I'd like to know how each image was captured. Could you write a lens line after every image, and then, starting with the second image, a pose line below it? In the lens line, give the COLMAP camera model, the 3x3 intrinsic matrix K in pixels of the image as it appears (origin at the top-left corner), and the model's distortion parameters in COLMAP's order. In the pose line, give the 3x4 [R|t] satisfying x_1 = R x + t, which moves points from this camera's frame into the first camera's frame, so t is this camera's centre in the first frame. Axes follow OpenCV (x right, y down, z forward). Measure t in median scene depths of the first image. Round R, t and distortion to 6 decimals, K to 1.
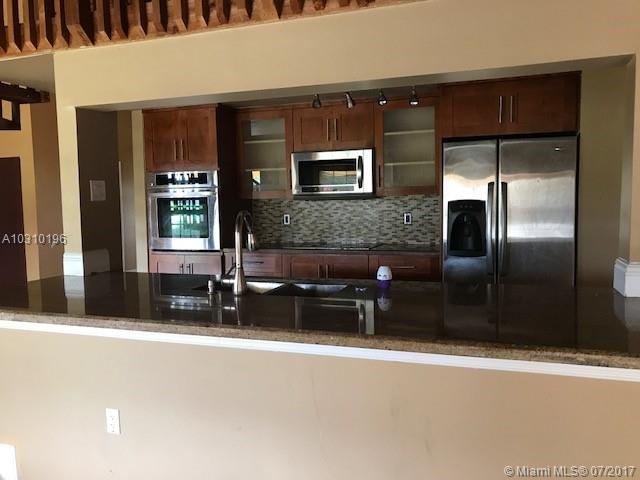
lens RADIAL K [[529.3, 0, 319.5], [0, 529.3, 239.2], [0, 0, 1]] dist [0.039158, -0.033943]
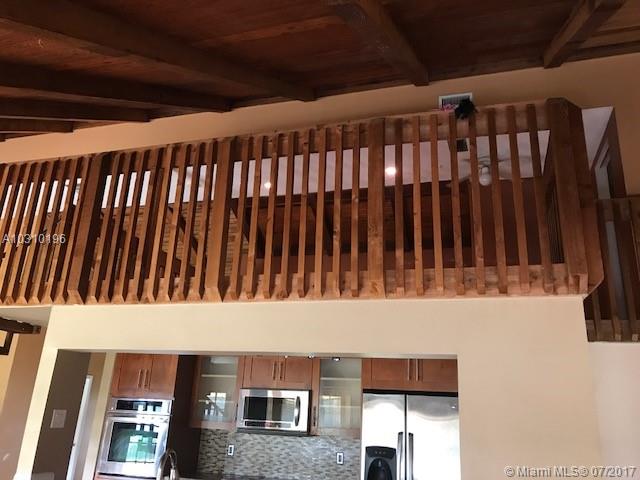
lens RADIAL K [[529.3, 0, 321.1], [0, 529.3, 242.2], [0, 0, 1]] dist [0.039158, -0.033943]
pose [[0.996952, 0.077126, 0.011773, 0.099604], [-0.066508, 0.919021, -0.388557, -0.023383], [-0.040788, 0.386590, 0.921349, -0.221646]]
